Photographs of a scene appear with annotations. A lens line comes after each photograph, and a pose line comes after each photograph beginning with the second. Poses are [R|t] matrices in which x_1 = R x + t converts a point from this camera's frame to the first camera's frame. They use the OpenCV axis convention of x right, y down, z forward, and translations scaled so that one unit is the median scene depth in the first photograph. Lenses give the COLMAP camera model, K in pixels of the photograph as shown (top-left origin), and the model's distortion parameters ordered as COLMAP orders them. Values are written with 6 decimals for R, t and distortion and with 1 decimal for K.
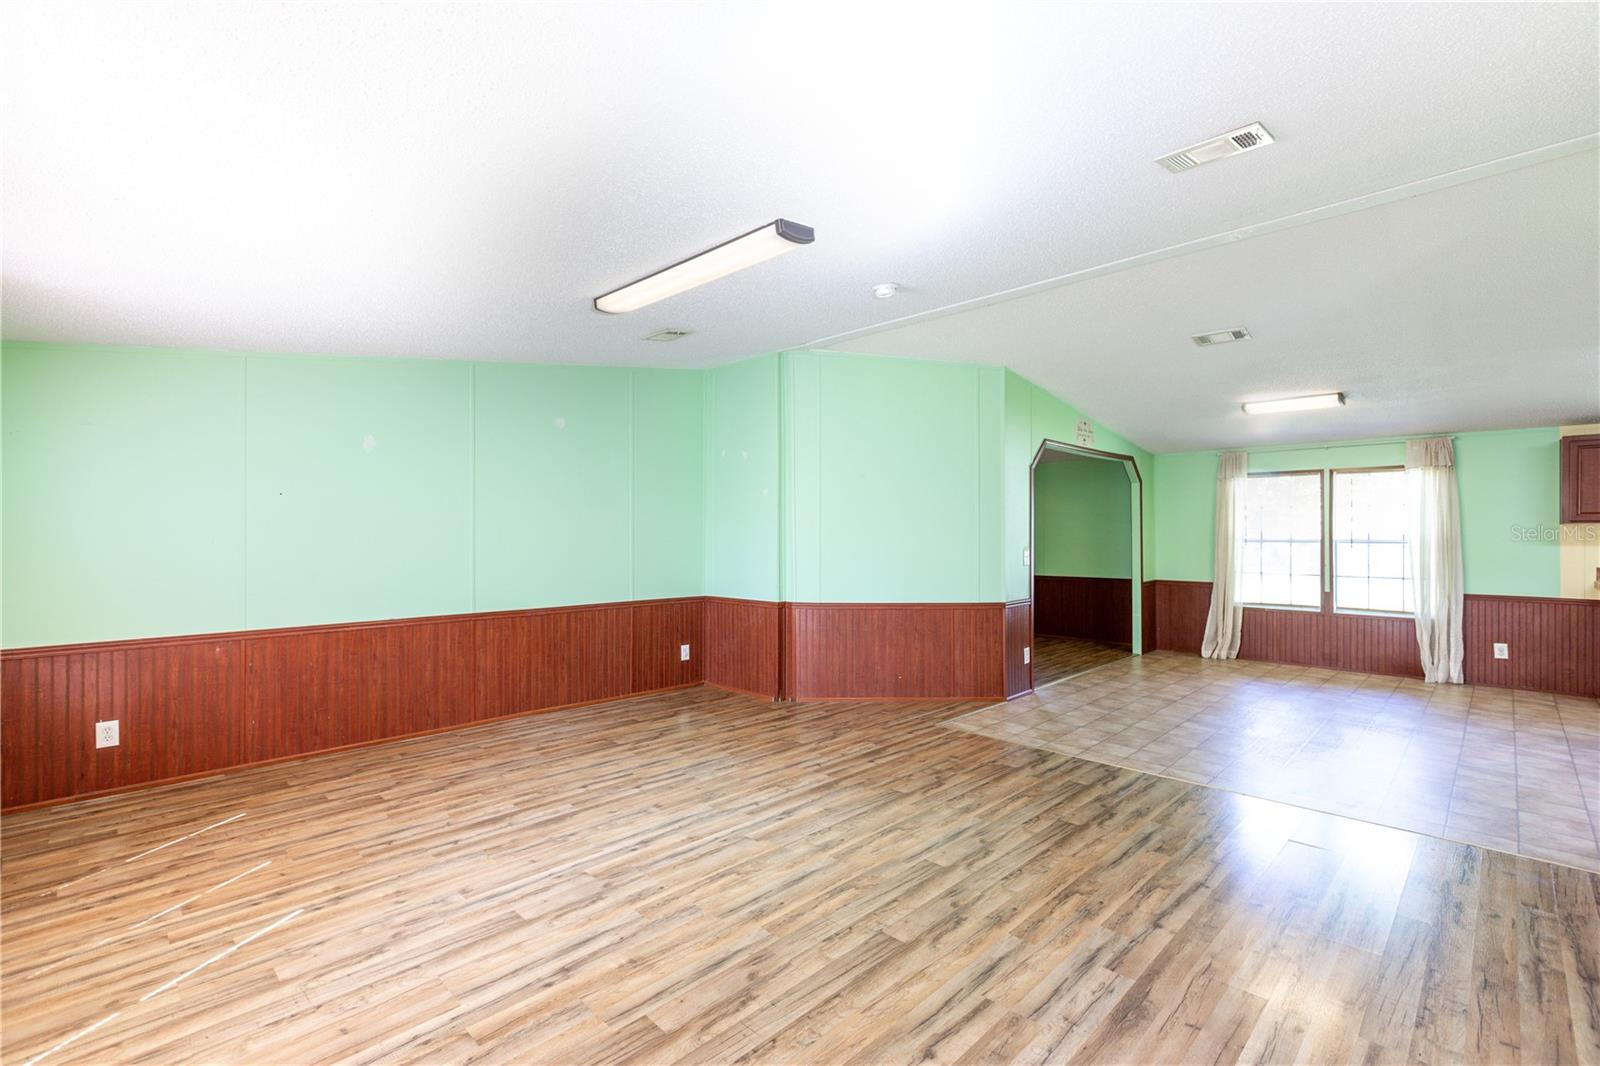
lens RADIAL K [[711.6, 0, 800.0], [0, 711.6, 533.0], [0, 0, 1]] dist [0.004582, 0.000106]
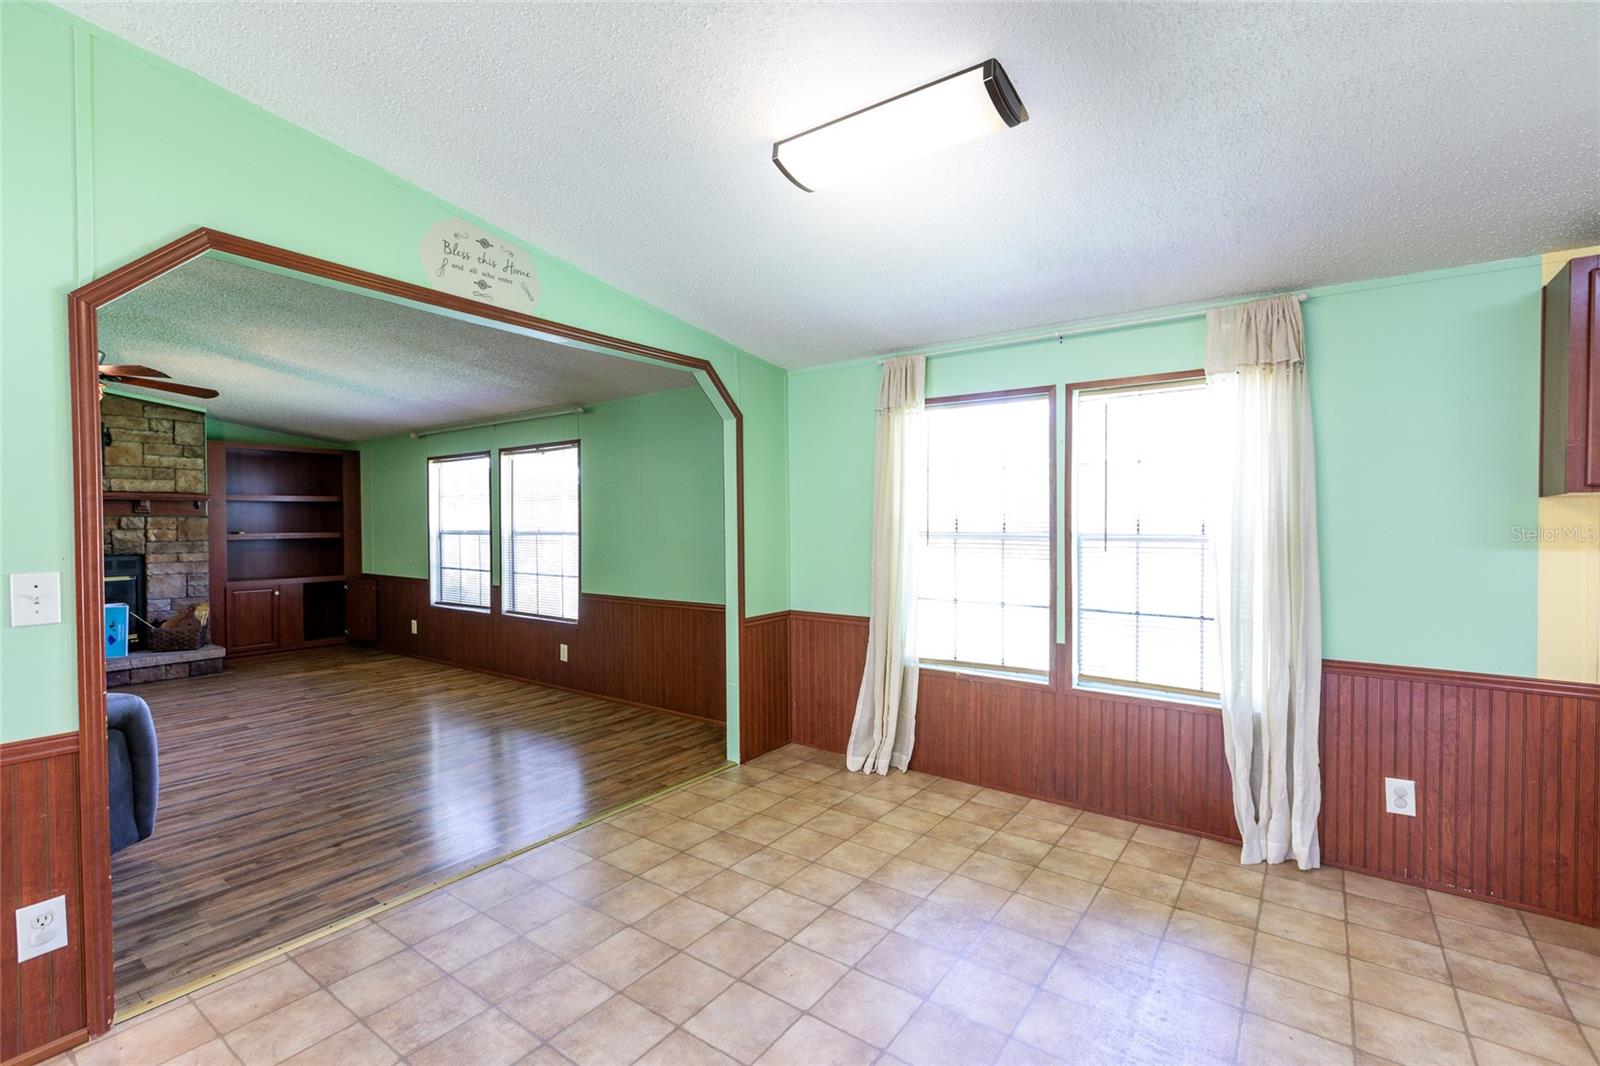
lens RADIAL K [[711.6, 0, 800.0], [0, 711.6, 533.0], [0, 0, 1]] dist [0.004582, 0.000106]
pose [[0.987505, -0.003526, 0.157550, 0.552518], [0.001296, 0.999897, 0.014260, 0.002233], [-0.157584, -0.013877, 0.987408, 0.628123]]
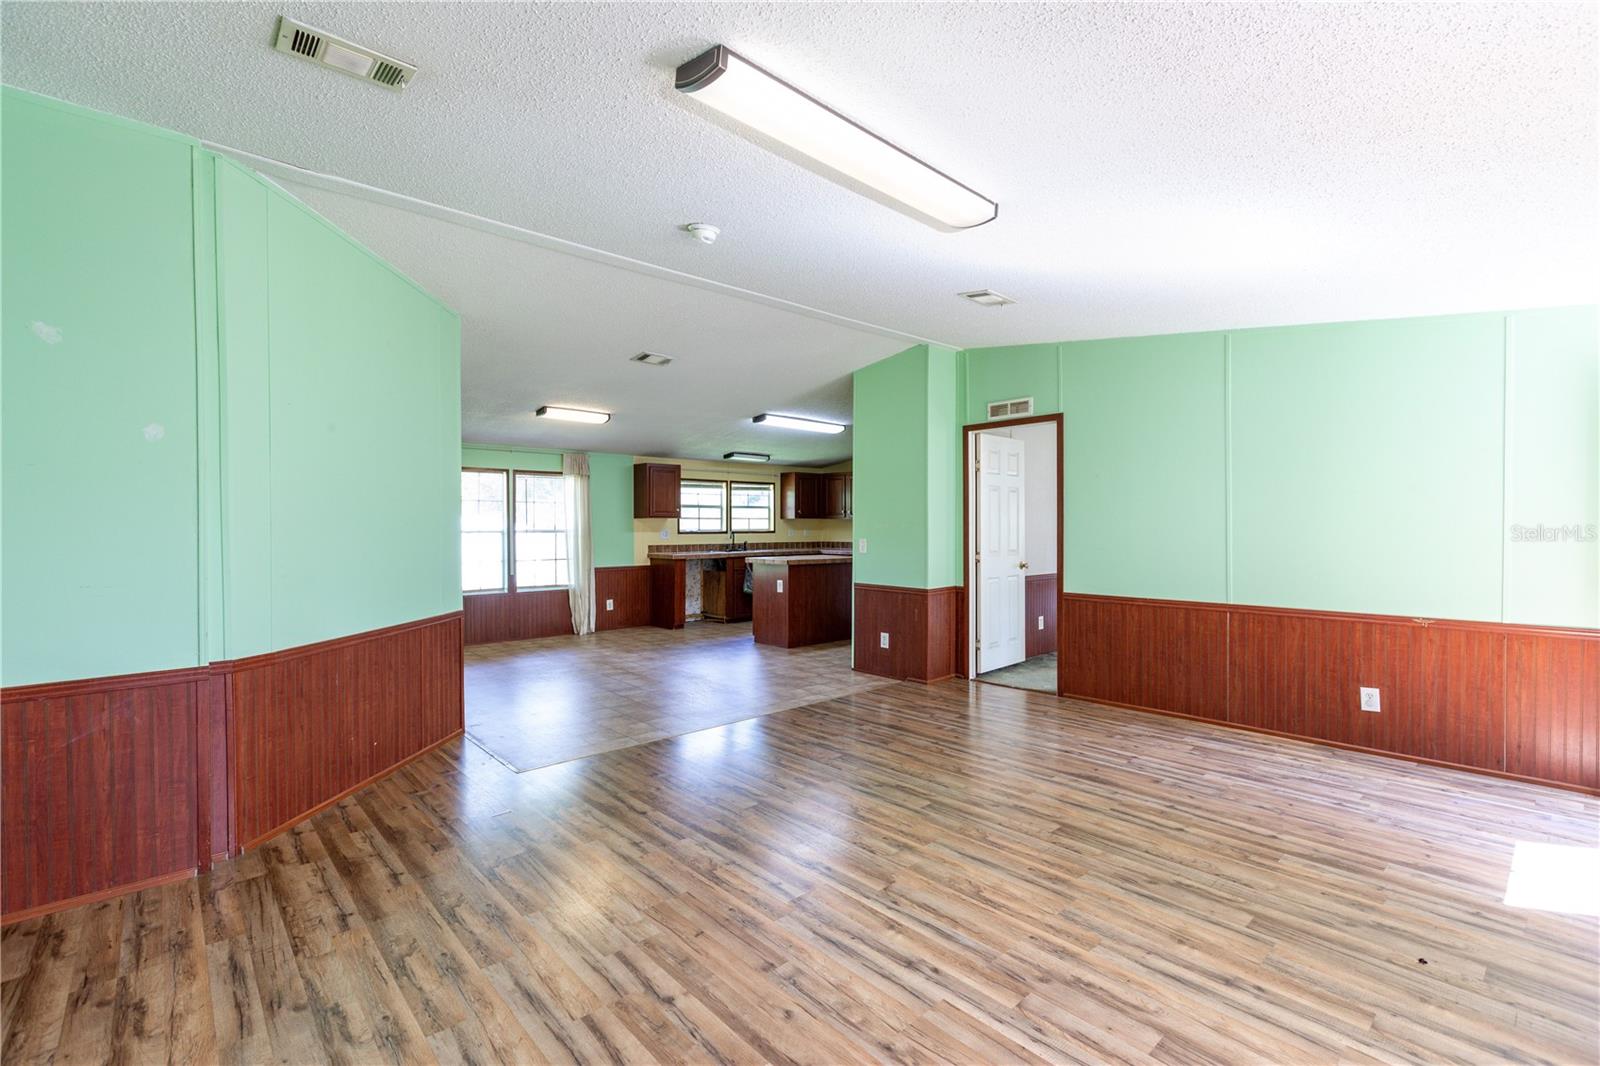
lens RADIAL K [[716.7, 0, 800.0], [0, 716.7, 533.0], [0, 0, 1]] dist [0.000479, -0.000105]
pose [[0.054433, -0.011903, 0.998446, -0.448124], [0.004756, 0.999921, 0.011661, 0.003349], [-0.998506, 0.004114, 0.054486, 0.522813]]
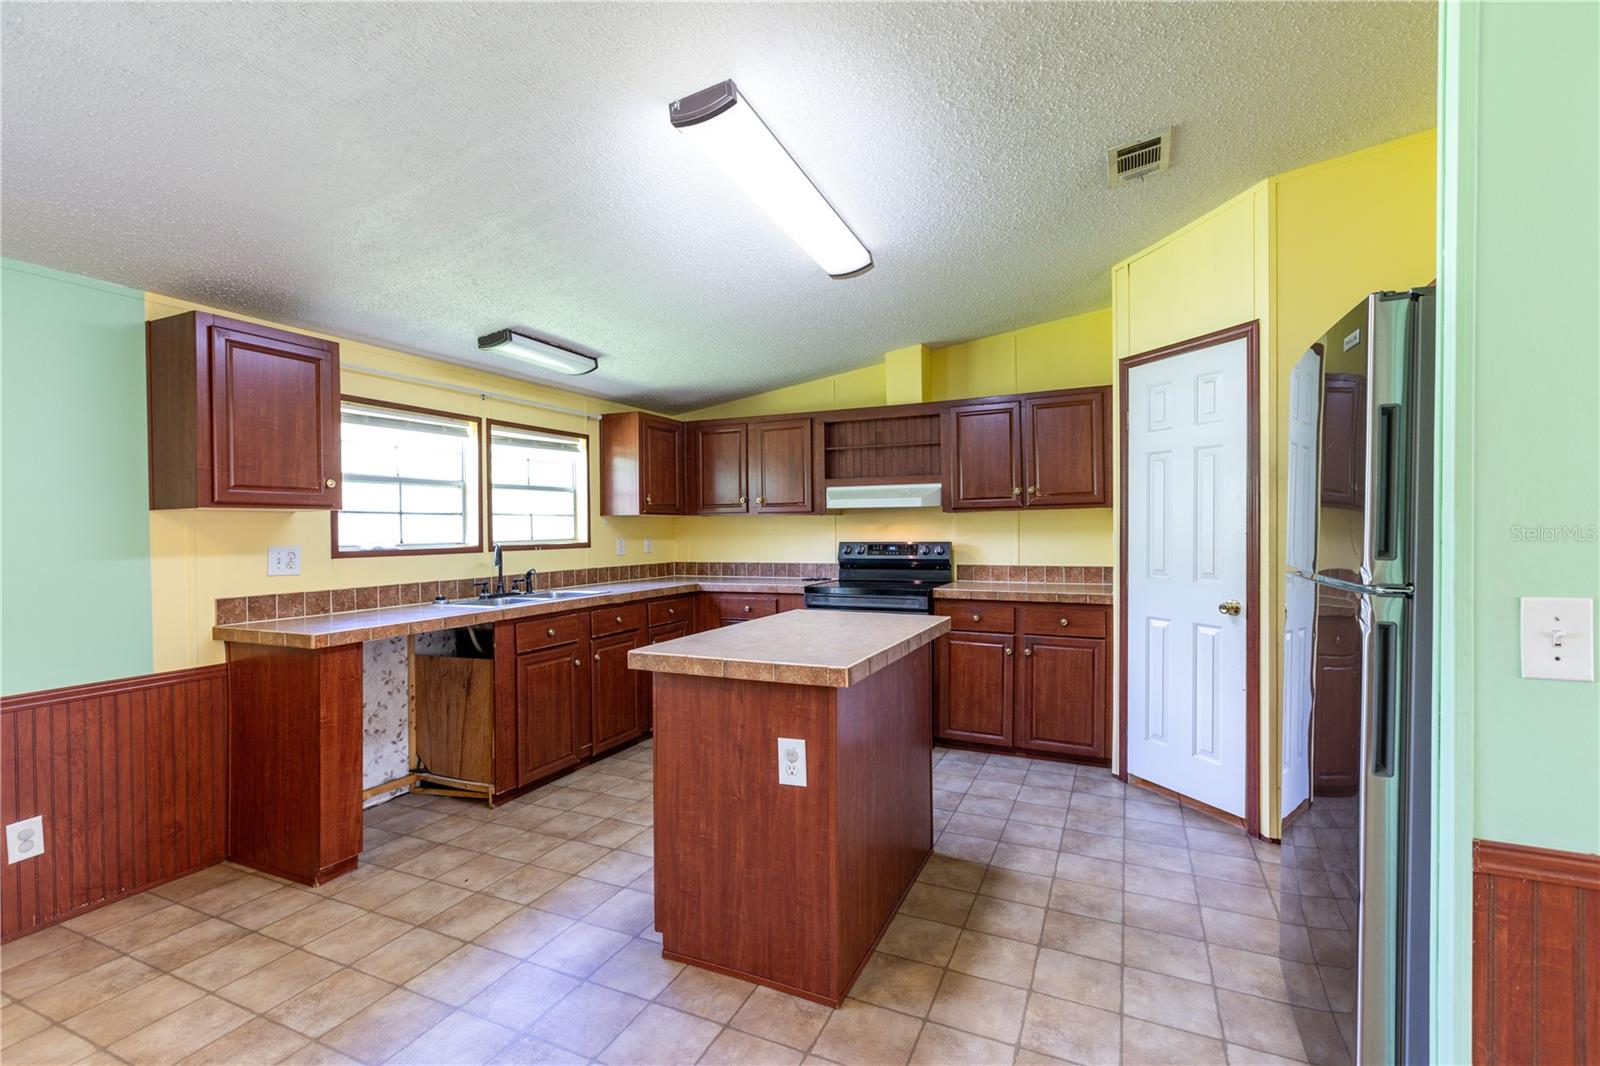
lens RADIAL K [[711.6, 0, 800.0], [0, 711.6, 533.0], [0, 0, 1]] dist [0.004582, 0.000106]
pose [[-0.341551, -0.005256, 0.939849, 0.473325], [0.011804, 0.999882, 0.009882, 0.002848], [-0.939789, 0.014469, -0.341448, 0.726263]]
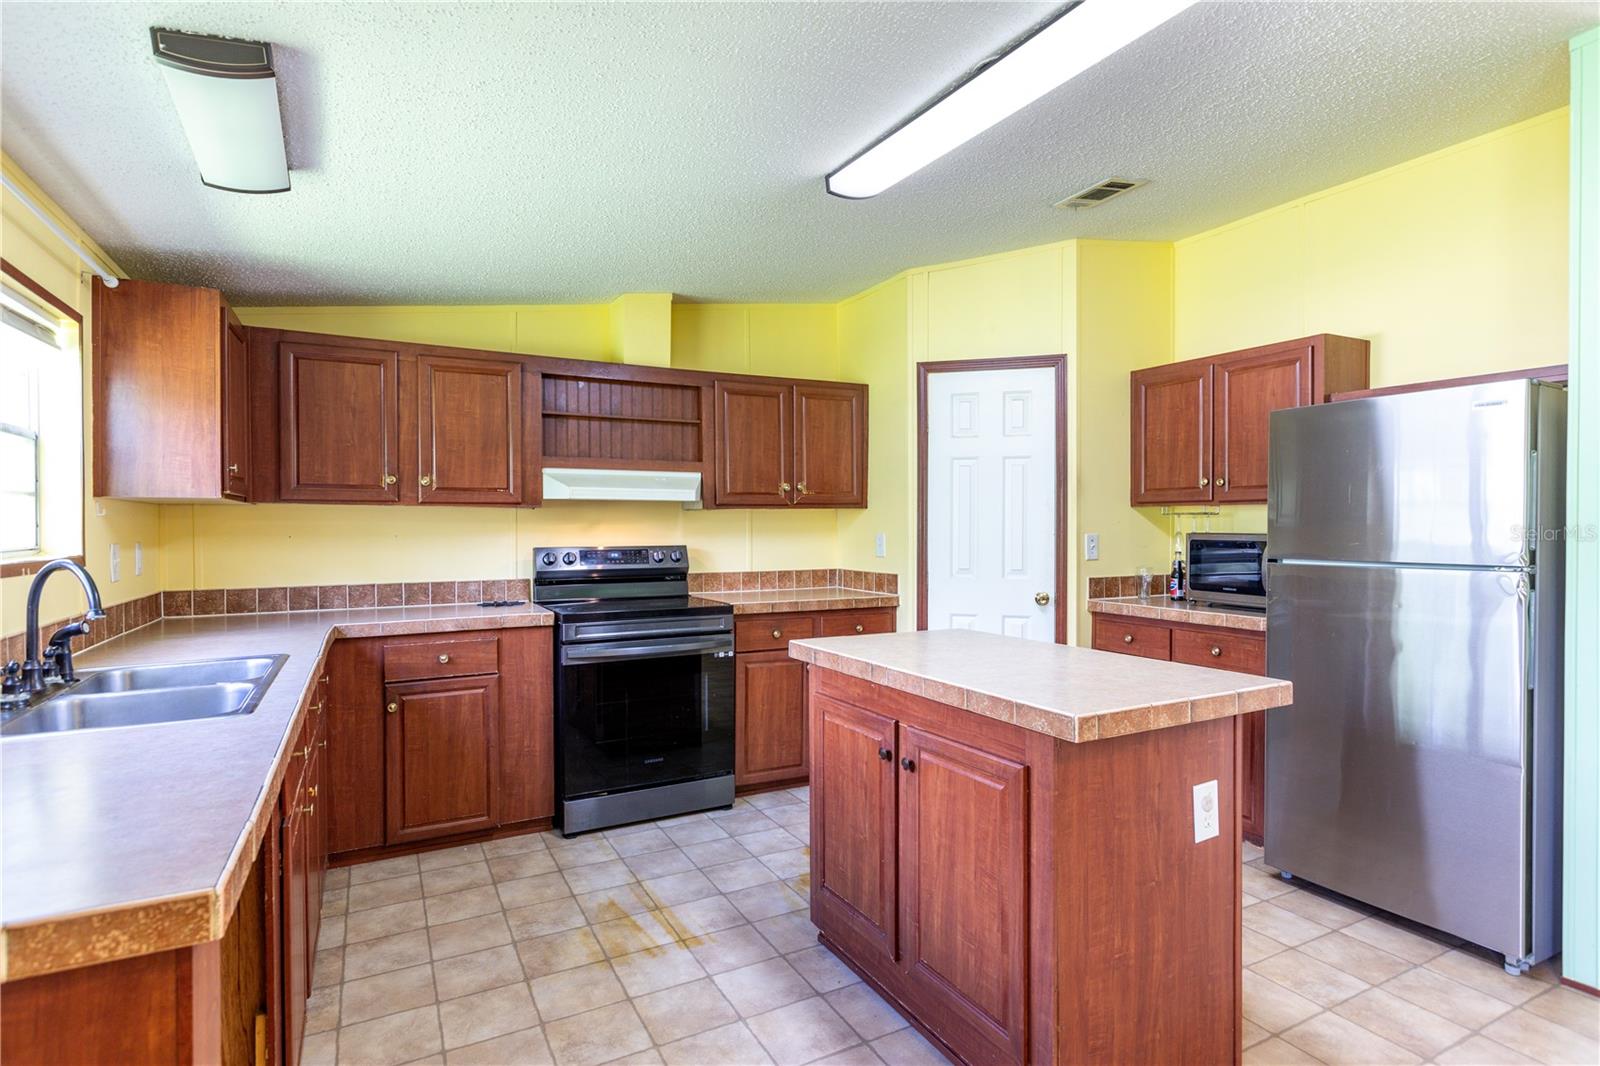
lens RADIAL K [[805.5, 0, 800.0], [0, 805.5, 533.0], [0, 0, 1]] dist [0.001530, 0.000213]
pose [[-0.955985, -0.002879, 0.293400, 0.824386], [0.000711, 0.999926, 0.012129, 0.002581], [-0.293413, 0.011804, -0.955913, 0.944885]]
